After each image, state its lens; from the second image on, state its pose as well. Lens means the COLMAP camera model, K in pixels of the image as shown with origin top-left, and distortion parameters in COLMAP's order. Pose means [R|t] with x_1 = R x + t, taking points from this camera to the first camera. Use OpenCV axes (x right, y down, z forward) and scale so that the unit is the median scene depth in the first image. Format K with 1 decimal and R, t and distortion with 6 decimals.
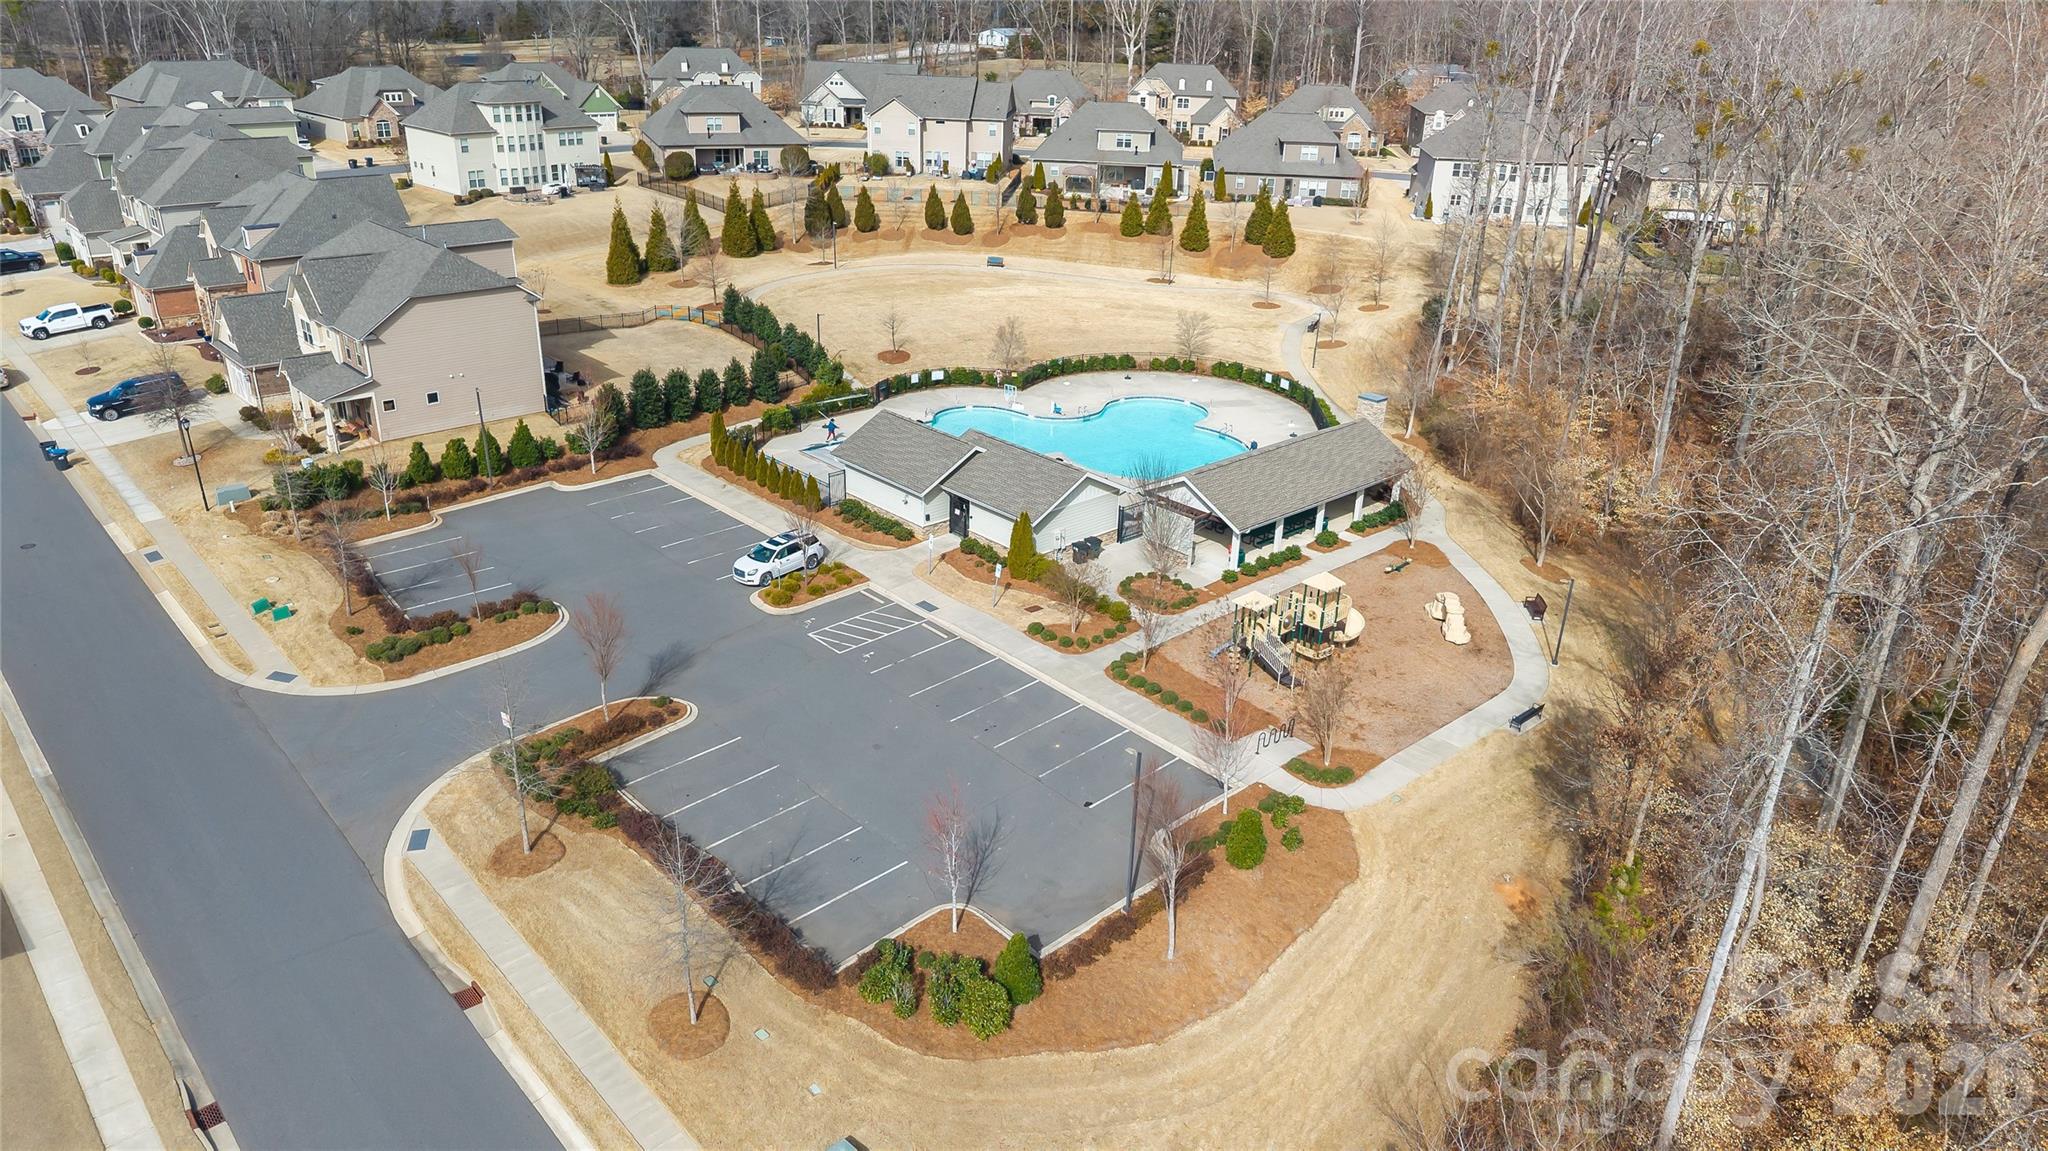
lens RADIAL K [[1334.9, 0, 1024.0], [0, 1334.9, 575.5], [0, 0, 1]] dist [0.063756, -0.001044]
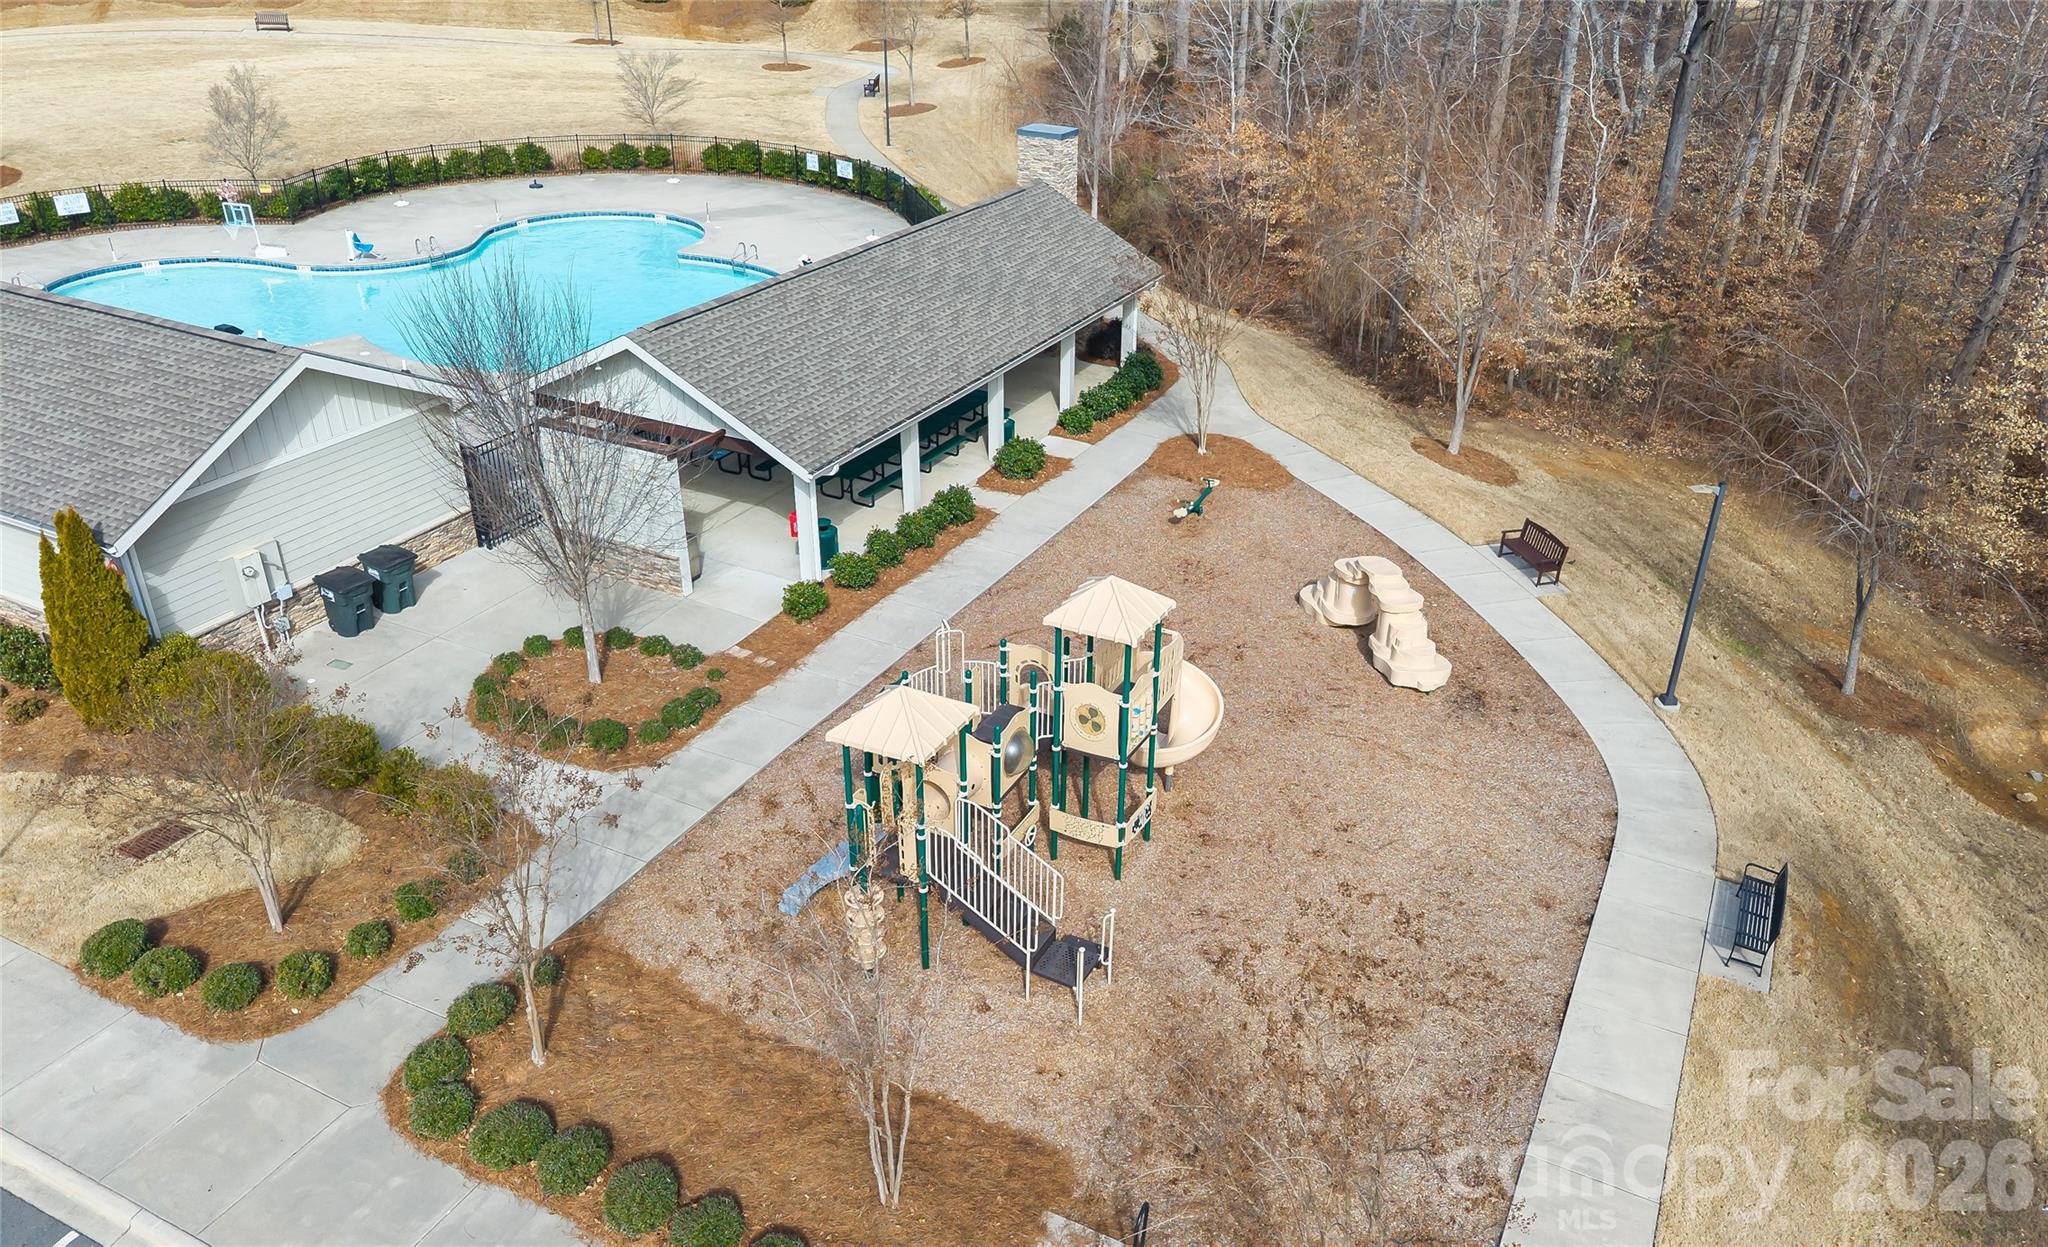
lens RADIAL K [[1454.0, 0, 1083.1], [0, 1454.0, 662.0], [0, 0, 1]] dist [0.052337, -0.074349]
pose [[0.932193, -0.181877, 0.312949, 0.090193], [0.145829, 0.980031, 0.135178, -0.023506], [-0.331286, -0.080375, 0.940101, 0.557556]]
